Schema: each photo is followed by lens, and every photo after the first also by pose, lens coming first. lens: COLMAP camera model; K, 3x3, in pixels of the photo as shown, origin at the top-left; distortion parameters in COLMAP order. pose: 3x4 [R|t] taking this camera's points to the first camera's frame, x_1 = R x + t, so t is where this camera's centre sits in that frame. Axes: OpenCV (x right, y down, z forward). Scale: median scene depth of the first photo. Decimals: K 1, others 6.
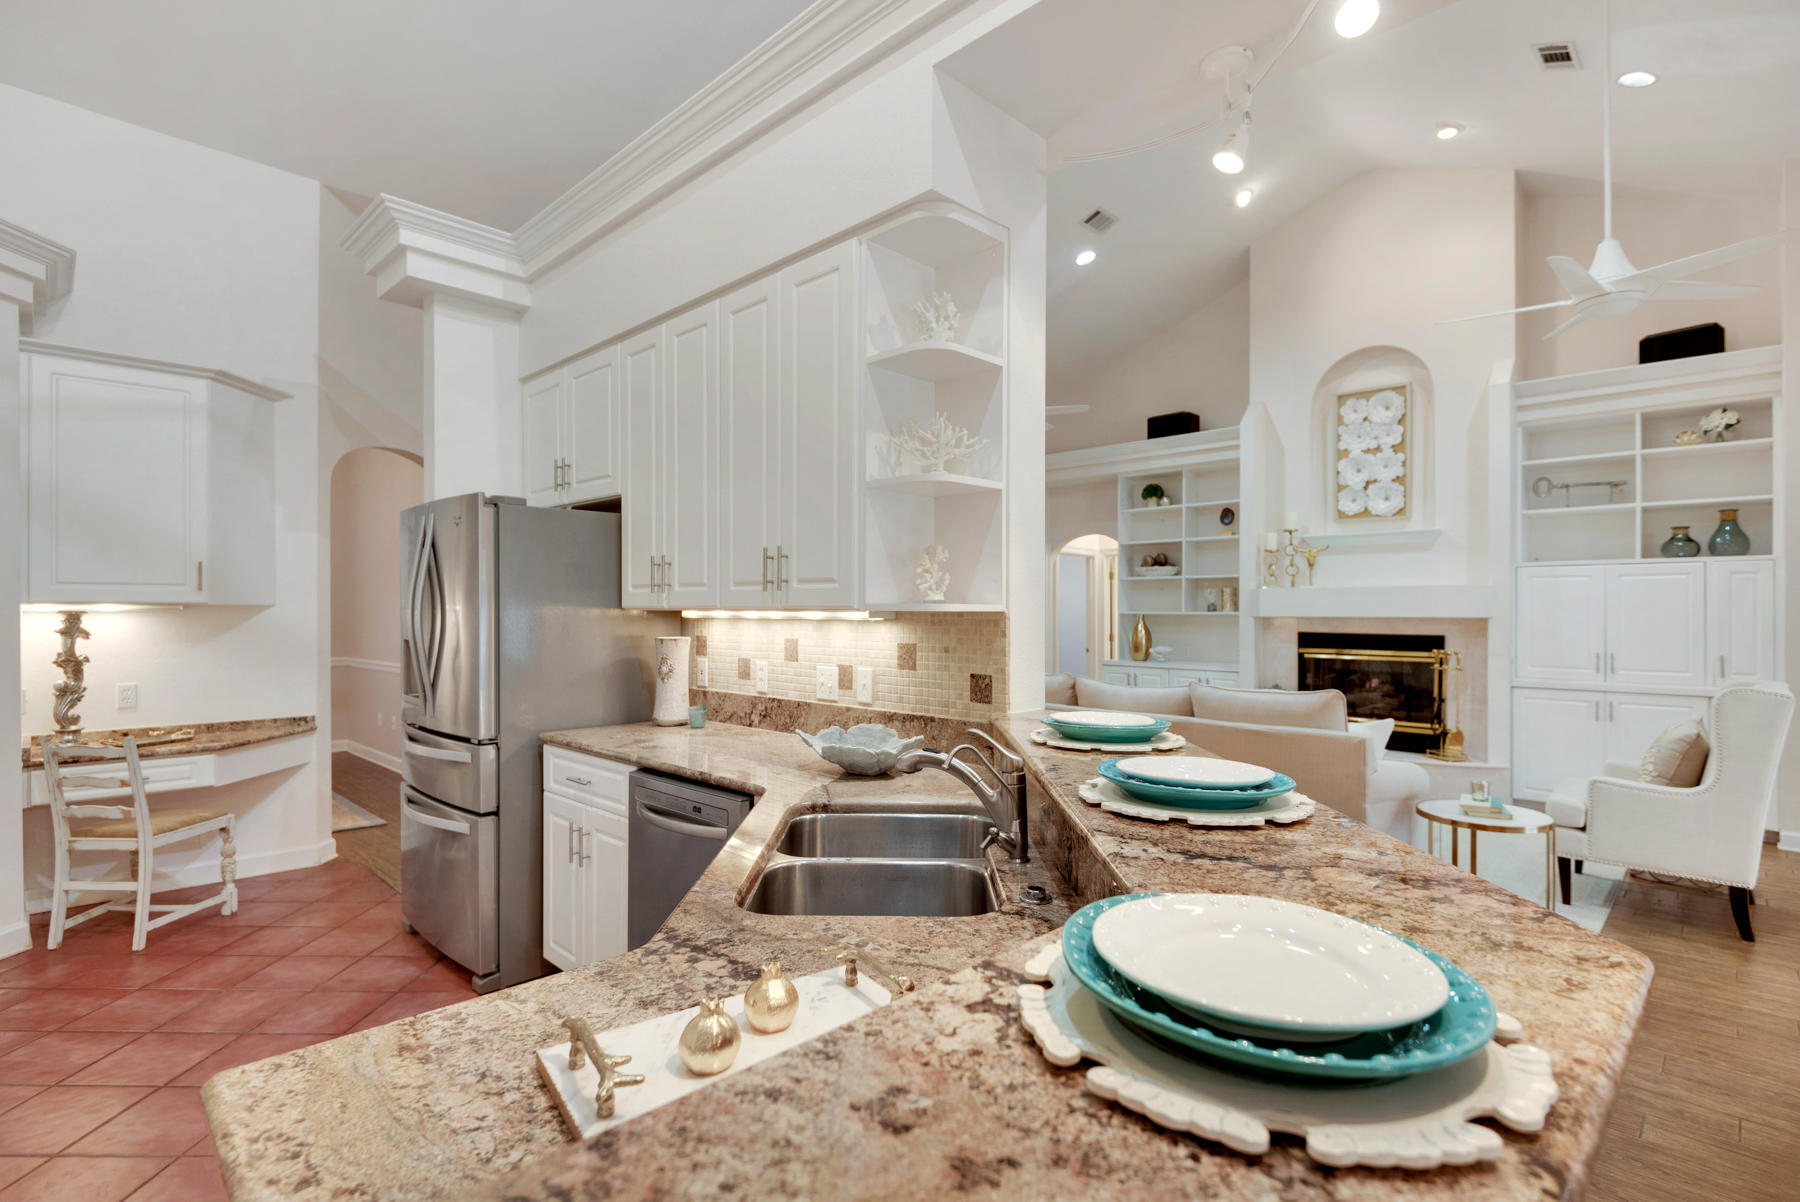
lens RADIAL K [[856.2, 0, 898.2], [0, 856.2, 611.4], [0, 0, 1]] dist [0.024862, -0.020677]
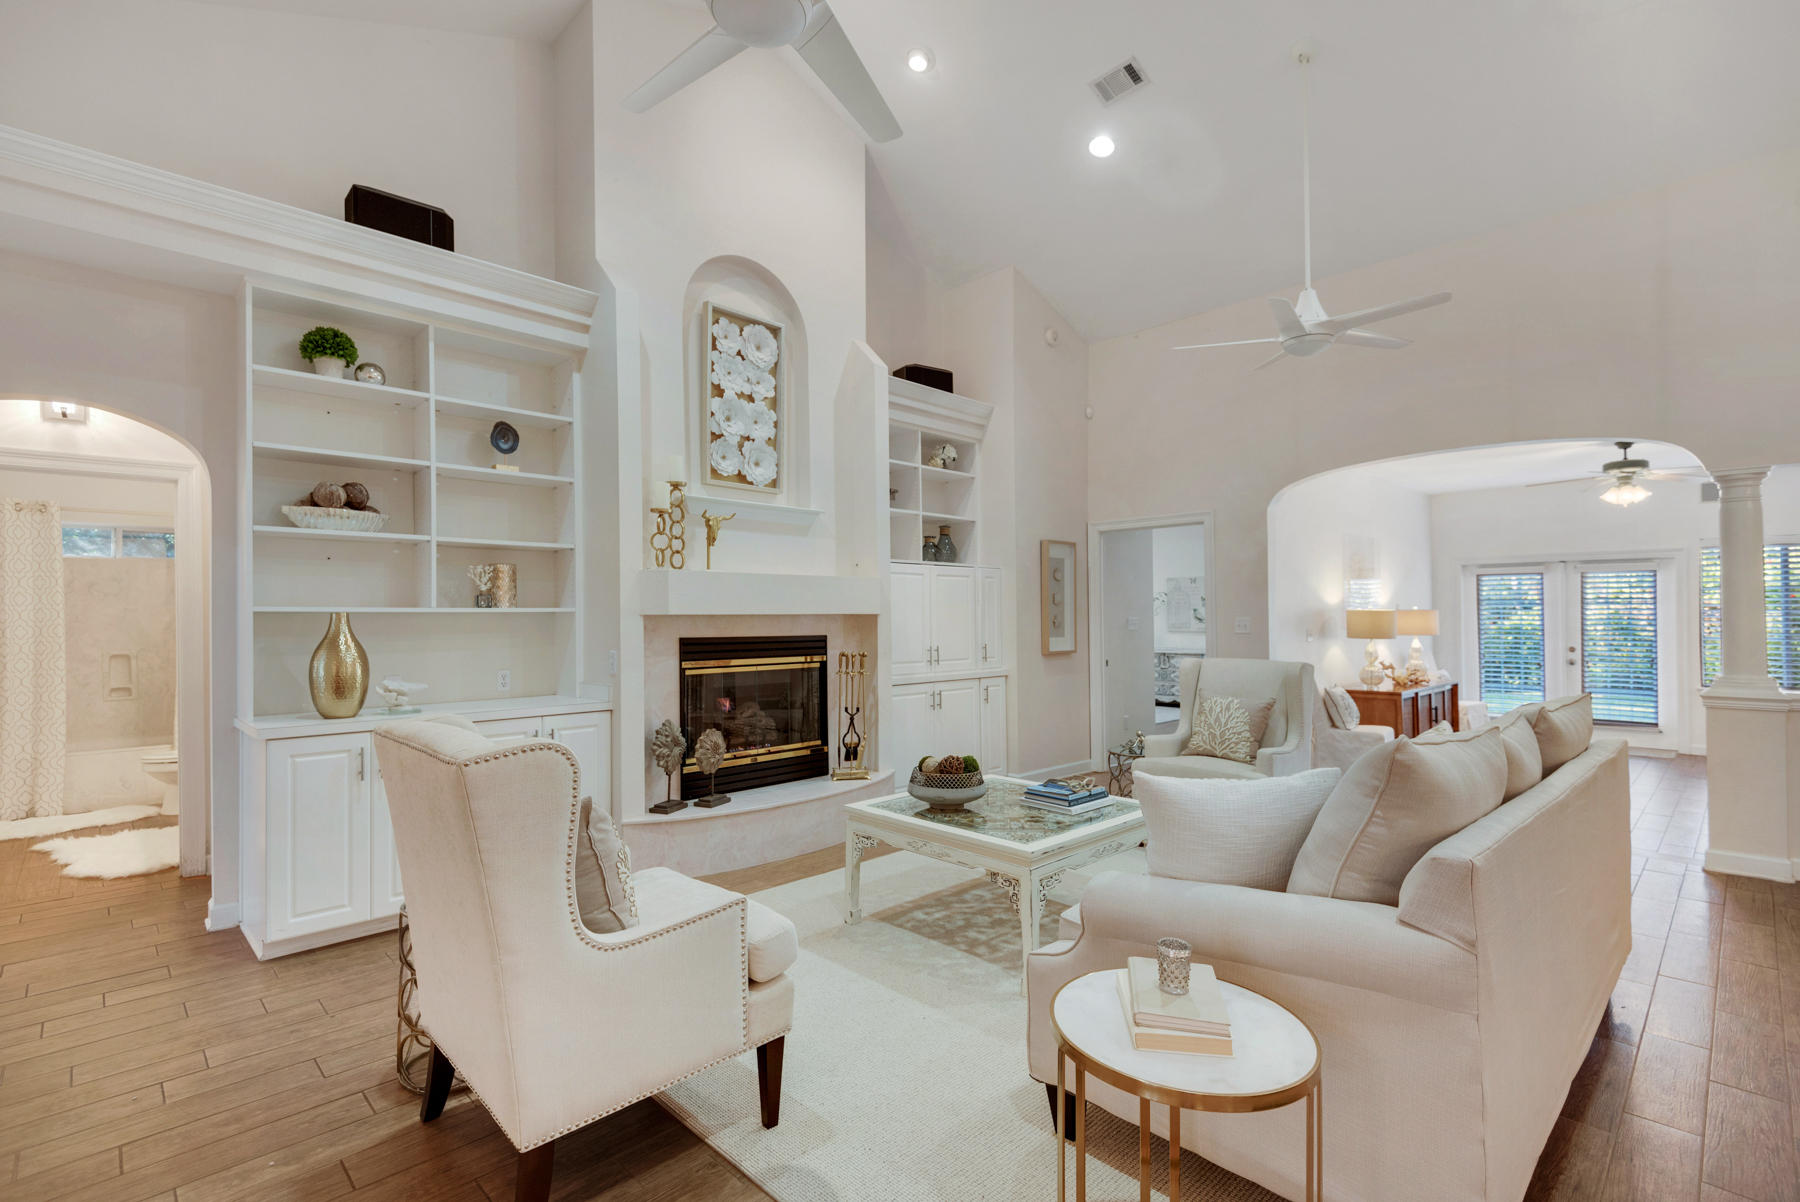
lens RADIAL K [[815.2, 0, 901.1], [0, 815.2, 603.6], [0, 0, 1]] dist [0.033930, -0.013973]
pose [[0.023933, 0.010769, 0.999656, -0.290111], [0.001756, 0.999940, -0.010814, 0.007735], [-0.999712, 0.002014, 0.023913, 1.448484]]
